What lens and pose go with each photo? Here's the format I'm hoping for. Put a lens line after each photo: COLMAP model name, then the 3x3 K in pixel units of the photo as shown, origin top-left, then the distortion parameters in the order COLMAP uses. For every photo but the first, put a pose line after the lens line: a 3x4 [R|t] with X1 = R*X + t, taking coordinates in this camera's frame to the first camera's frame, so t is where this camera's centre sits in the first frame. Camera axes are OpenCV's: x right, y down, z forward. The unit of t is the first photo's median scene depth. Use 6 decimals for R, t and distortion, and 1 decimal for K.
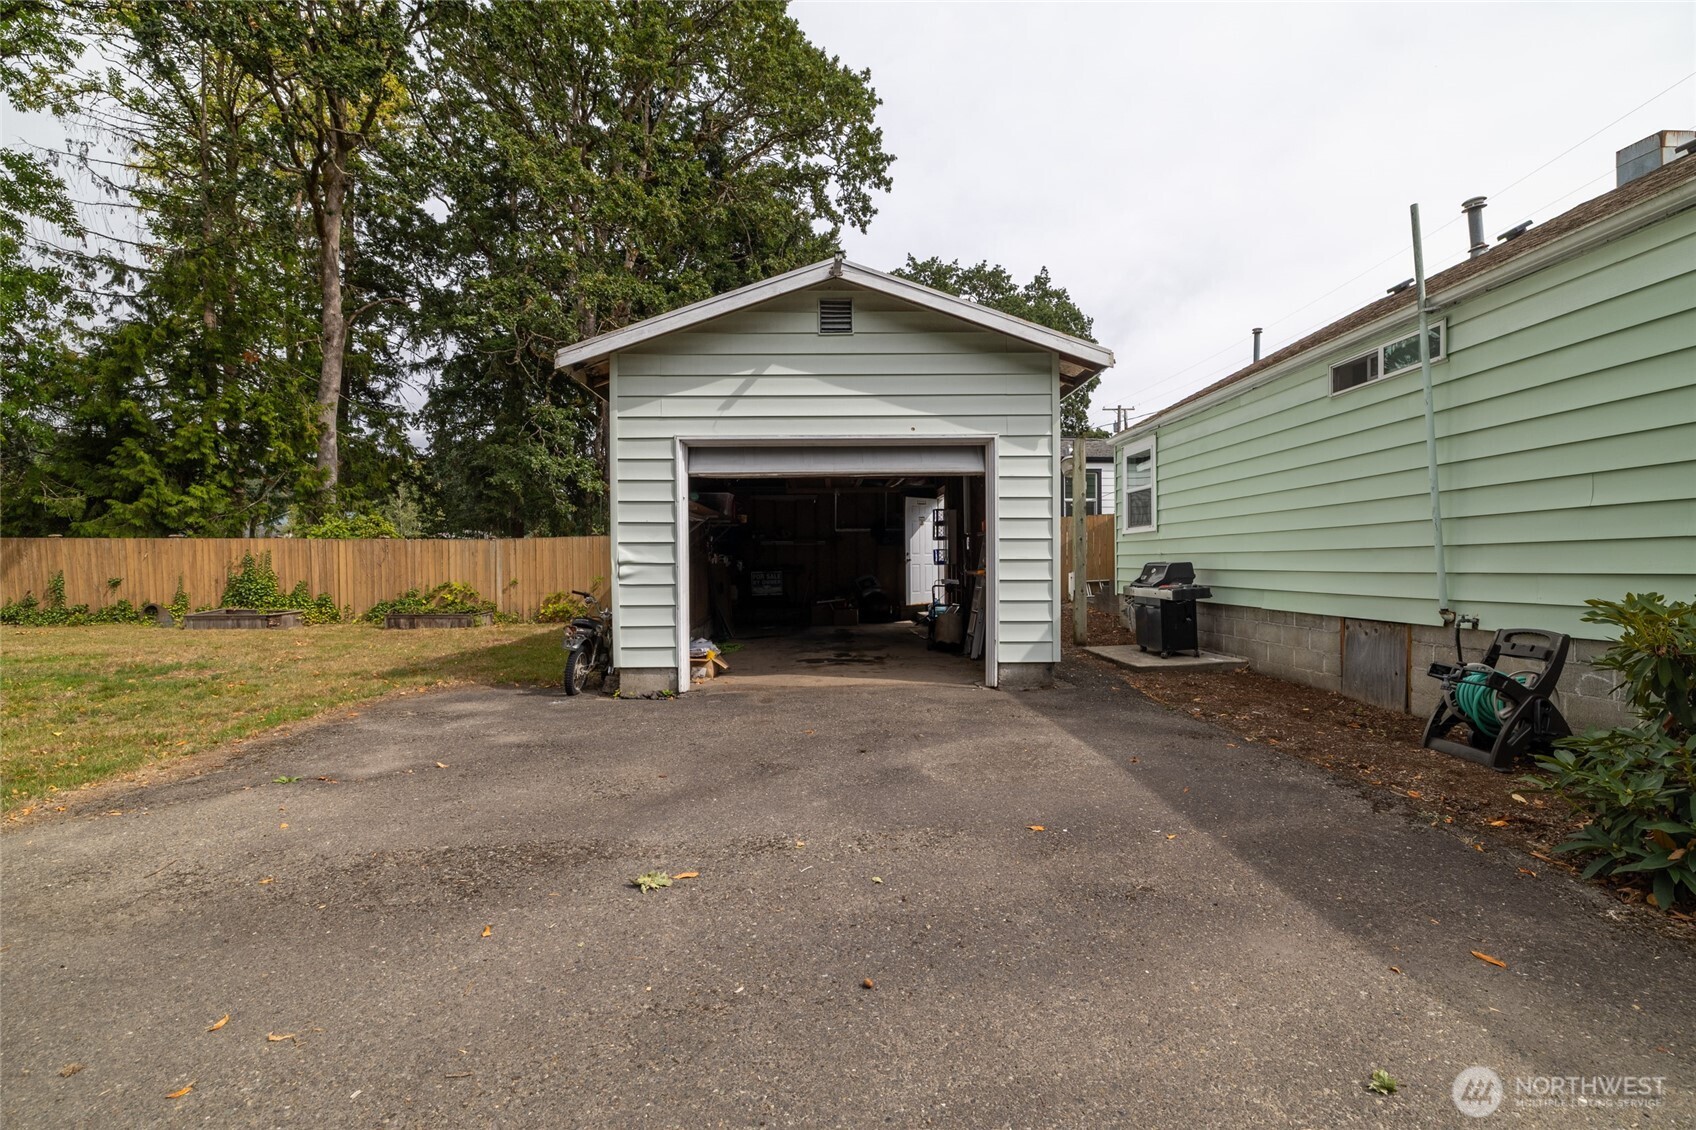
lens RADIAL K [[707.6, 0, 852.0], [0, 707.6, 567.3], [0, 0, 1]] dist [0.000835, -0.000341]
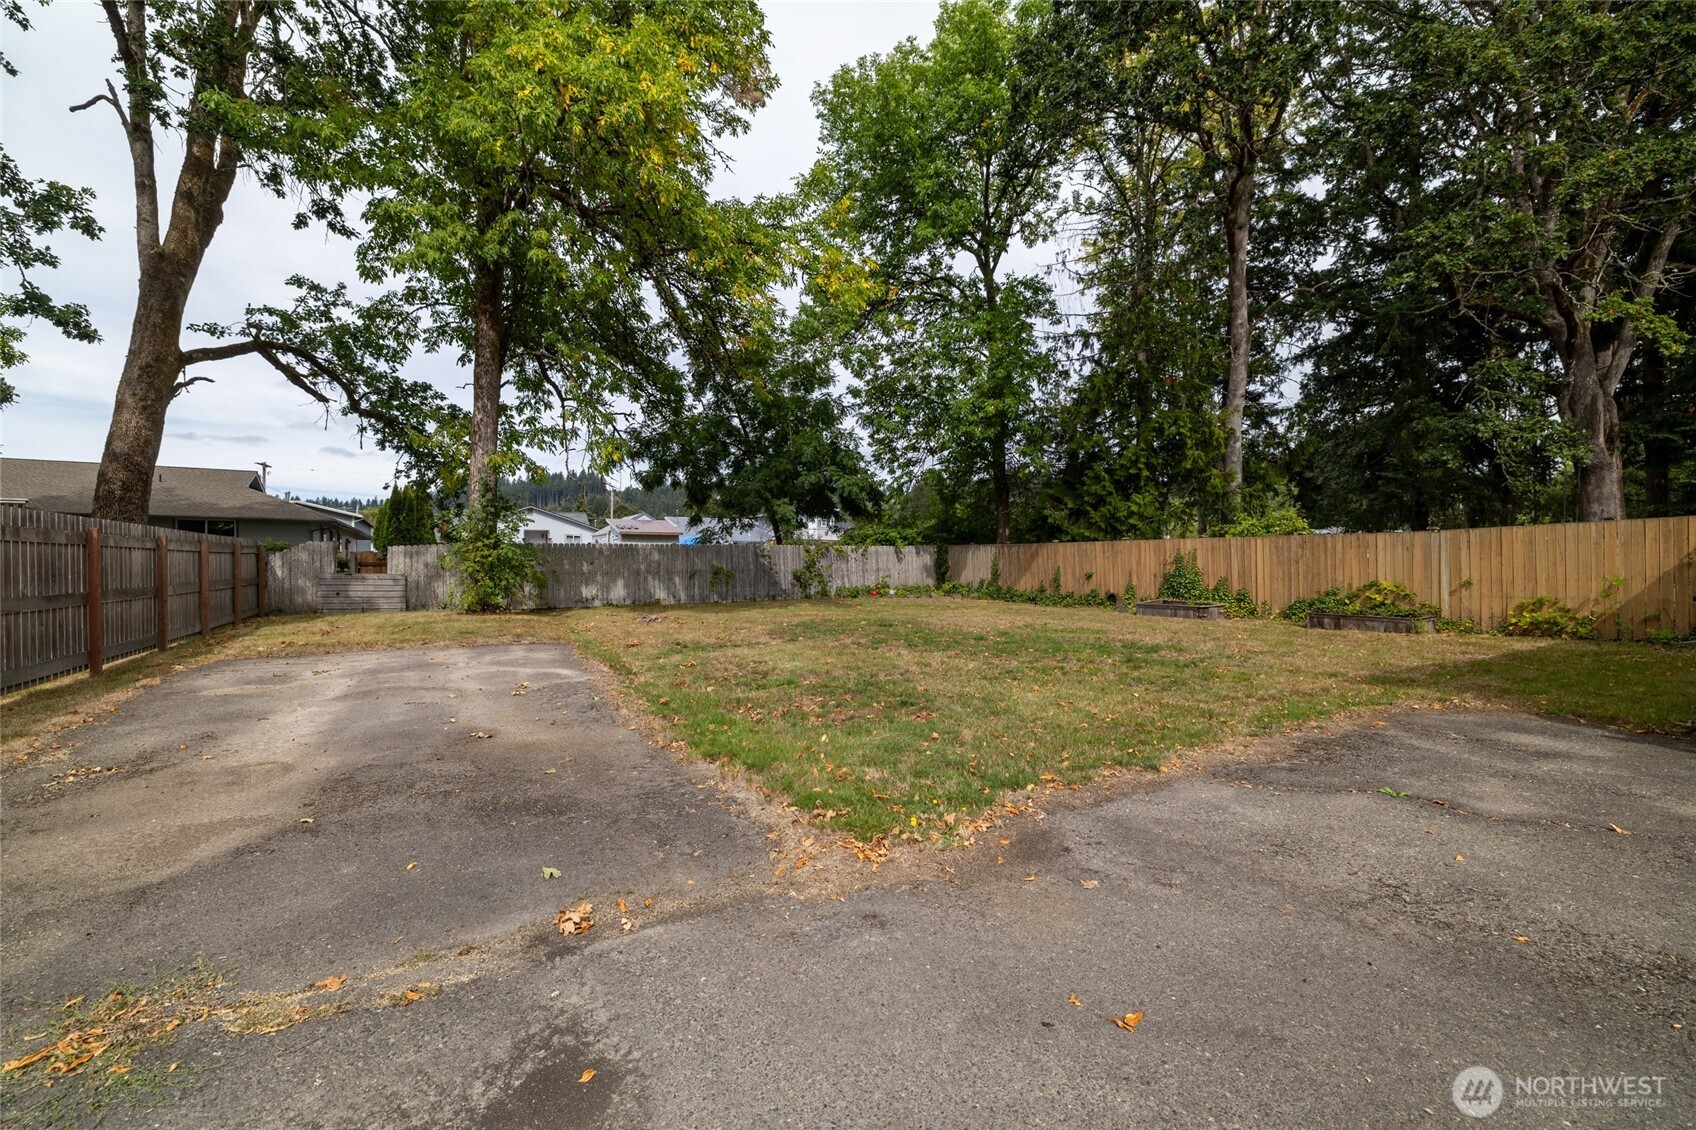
lens RADIAL K [[707.6, 0, 838.6], [0, 707.6, 561.6], [0, 0, 1]] dist [0.000835, -0.000341]
pose [[0.465674, -0.002964, -0.884951, -0.097366], [-0.002459, 0.999986, -0.004643, 0.002848], [0.884953, 0.004338, 0.465660, -0.016659]]
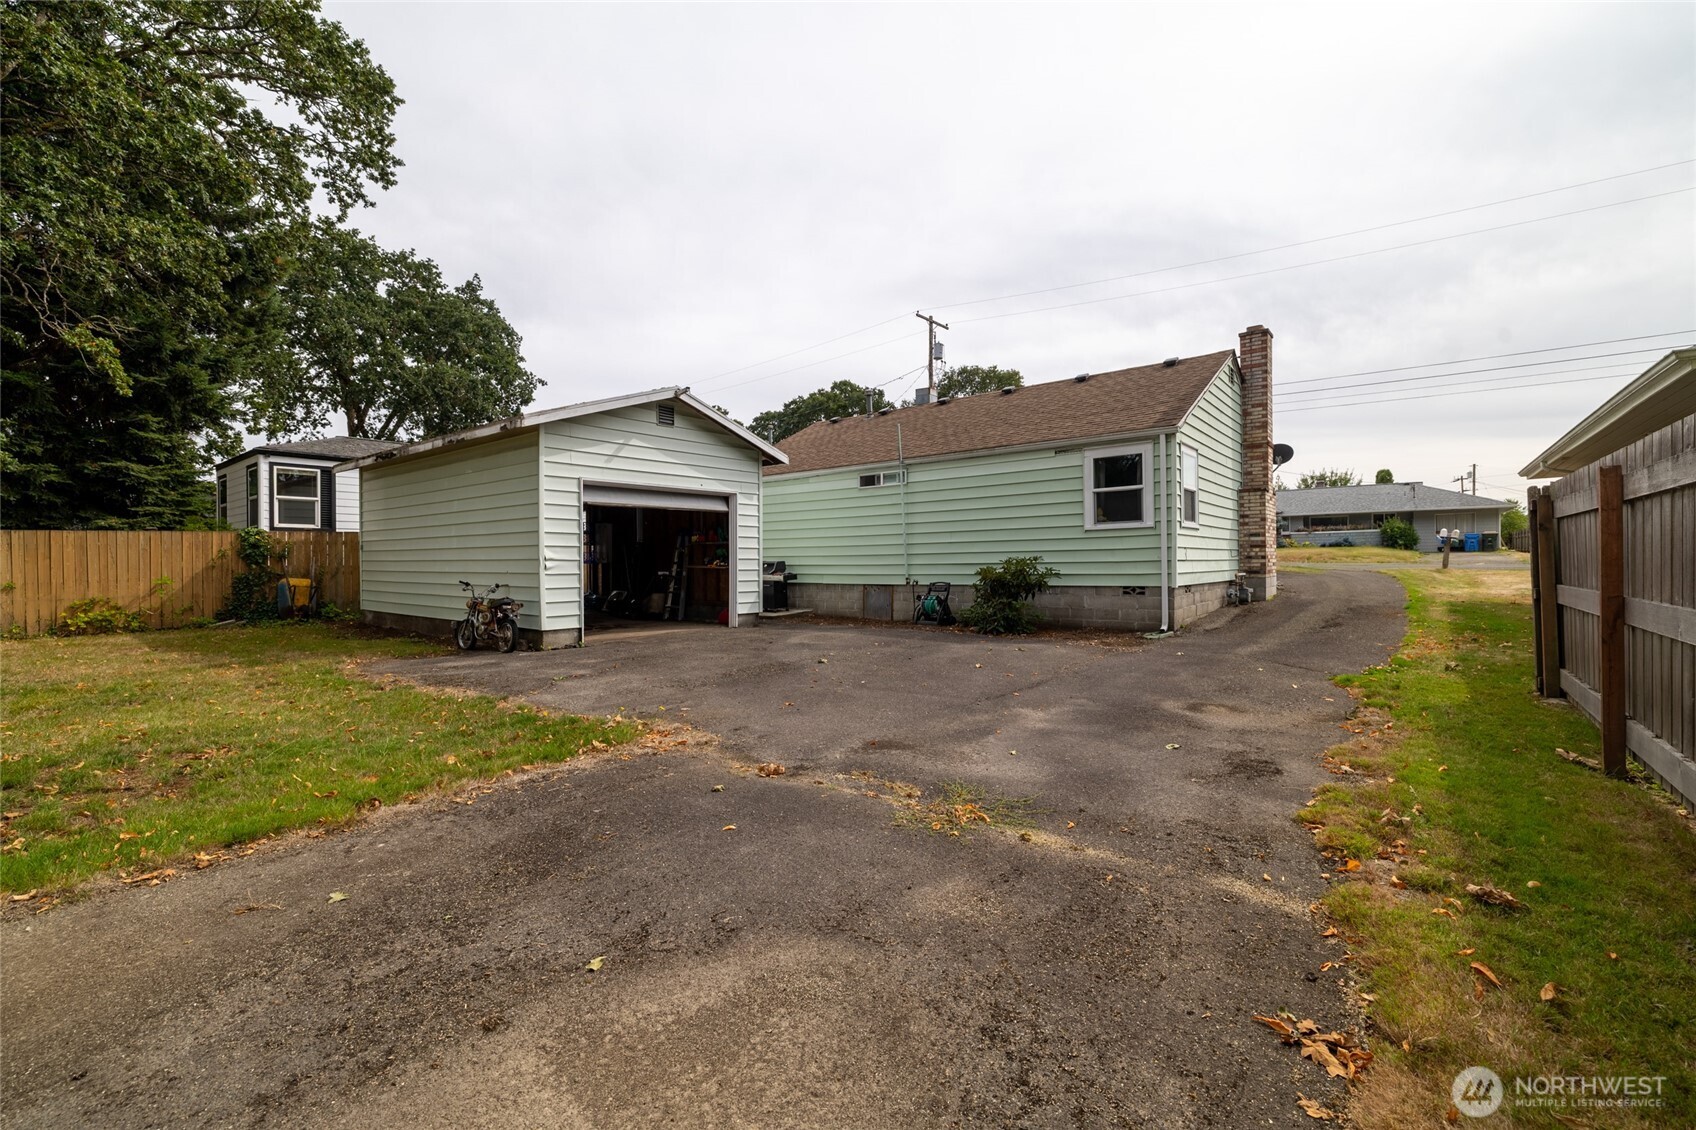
lens RADIAL K [[707.6, 0, 843.3], [0, 707.6, 563.9], [0, 0, 1]] dist [0.000835, -0.000341]
pose [[0.656682, 0.000378, 0.754168, -0.478610], [0.007087, 0.999953, -0.006672, 0.008069], [-0.754134, 0.009726, 0.656648, -0.204053]]
